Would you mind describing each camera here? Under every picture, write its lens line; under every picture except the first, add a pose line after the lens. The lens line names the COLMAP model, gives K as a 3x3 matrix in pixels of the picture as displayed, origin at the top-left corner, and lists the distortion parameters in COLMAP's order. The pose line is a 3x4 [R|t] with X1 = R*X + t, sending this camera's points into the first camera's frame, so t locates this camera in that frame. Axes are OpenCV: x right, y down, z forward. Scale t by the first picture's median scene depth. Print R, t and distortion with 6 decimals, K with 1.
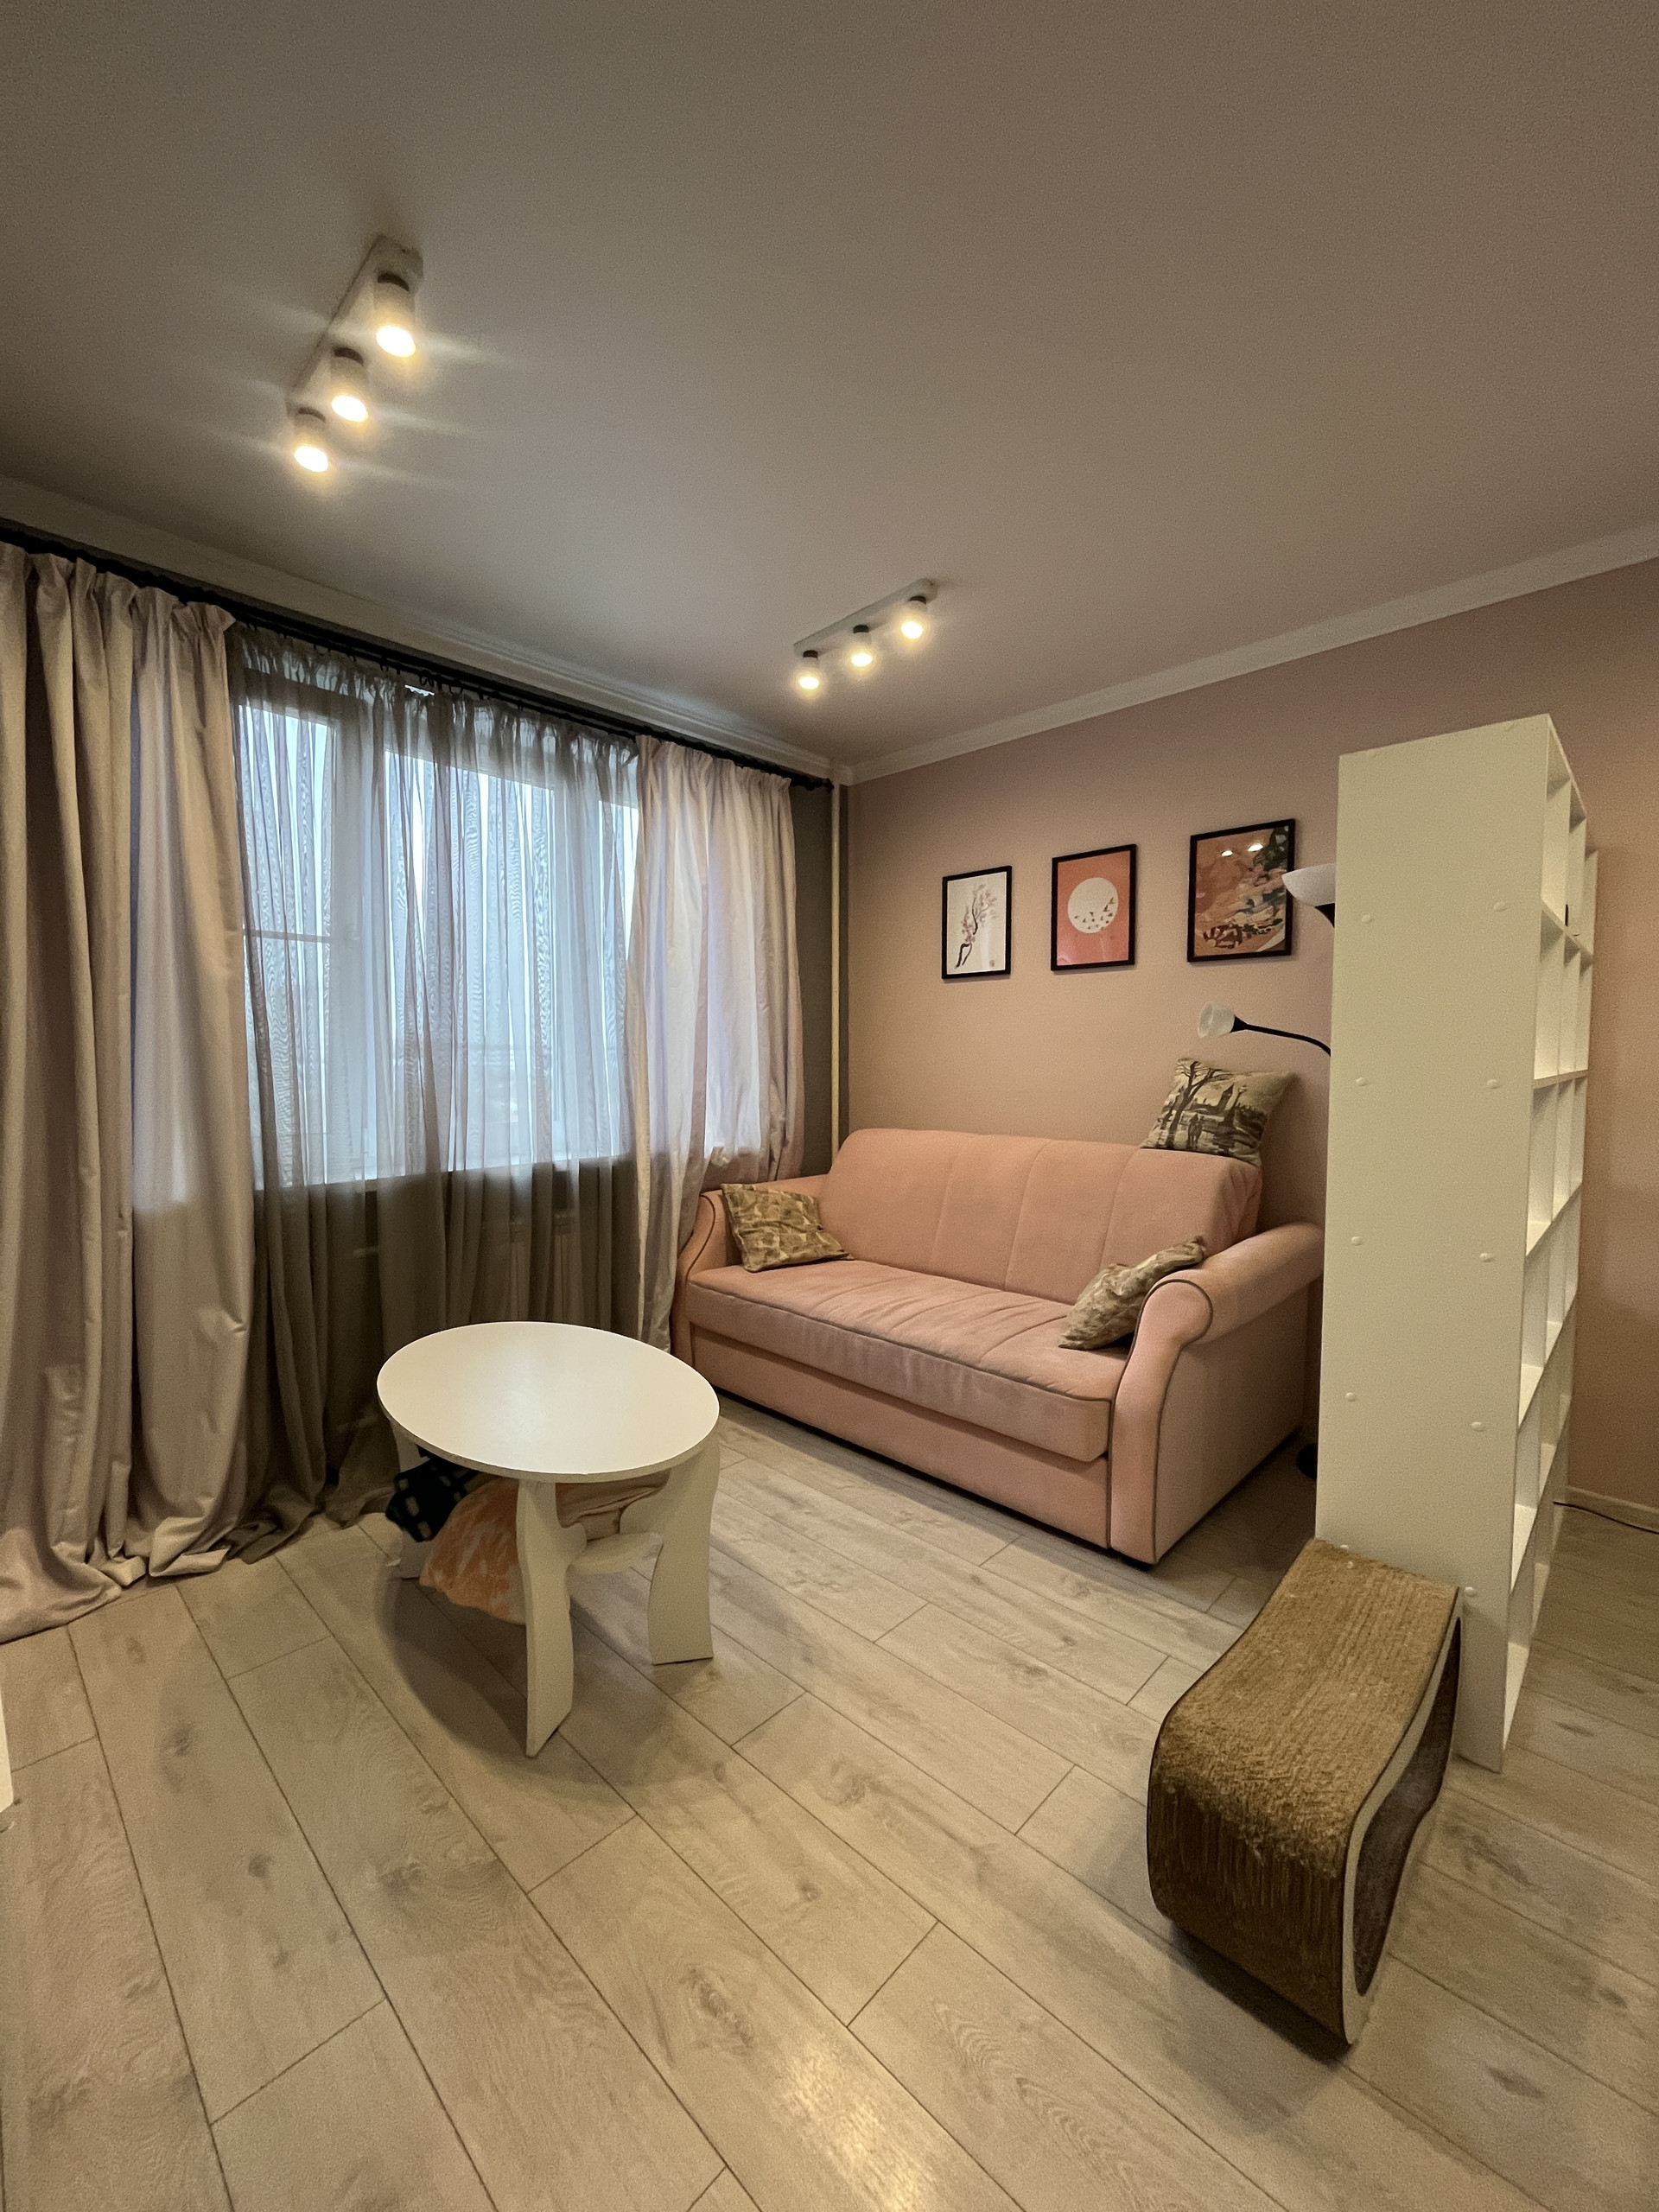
lens RADIAL K [[889.6, 0, 816.0], [0, 889.6, 1096.5], [0, 0, 1]] dist [0.001458, 0.000455]
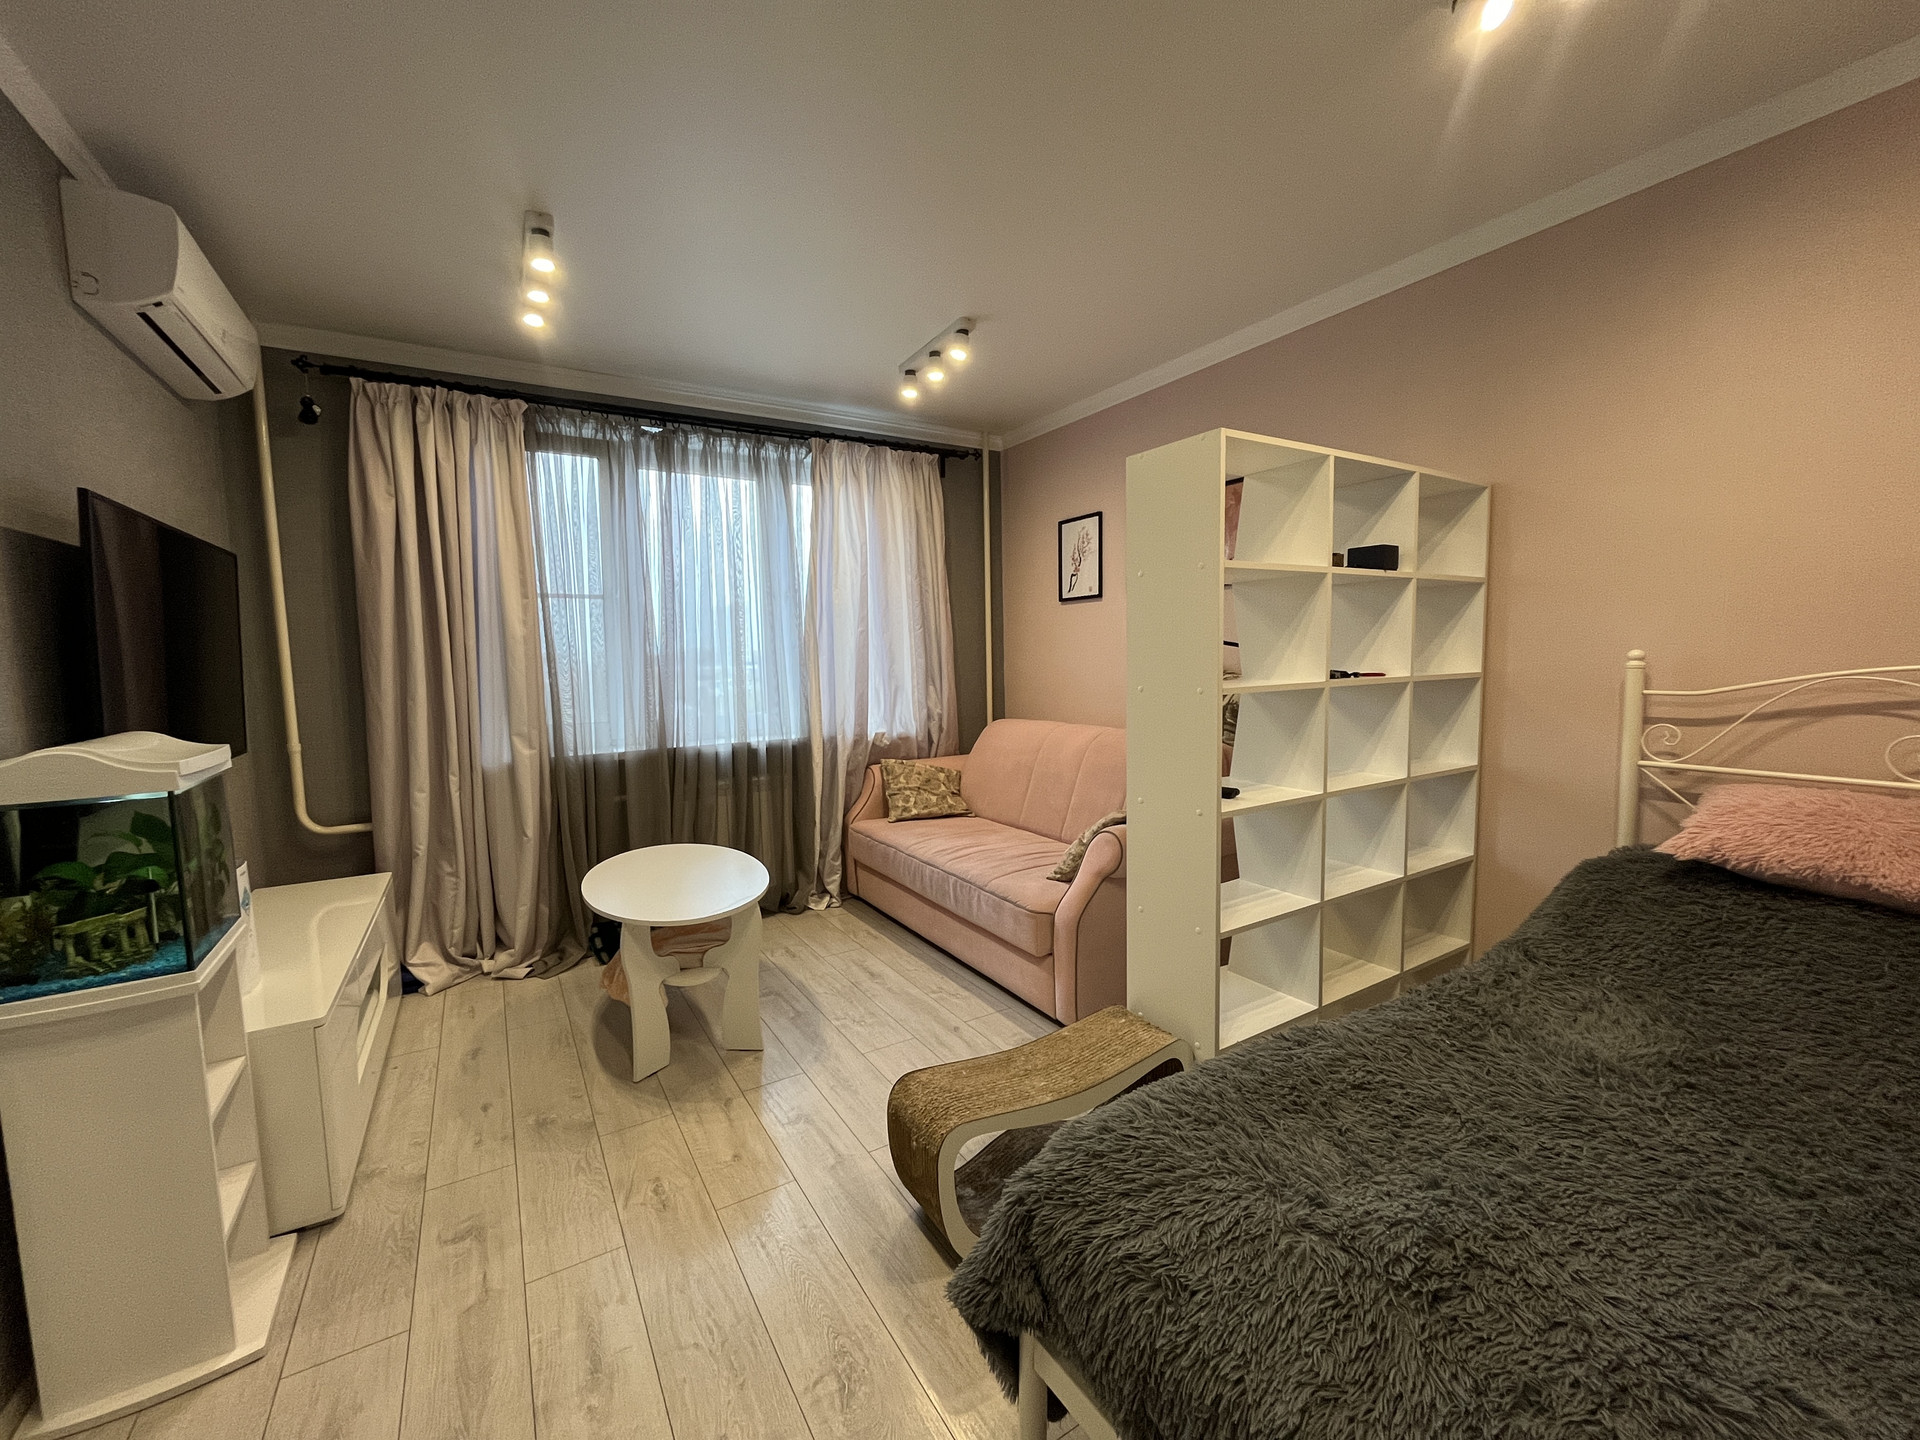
lens RADIAL K [[771.8, 0, 960.0], [0, 771.8, 720.0], [0, 0, 1]] dist [-0.011769, 0.000120]
pose [[0.971745, 0.002049, -0.236024, 0.362294], [0.007946, 0.999111, 0.041389, -0.013356], [0.235899, -0.042096, 0.970865, -0.156490]]
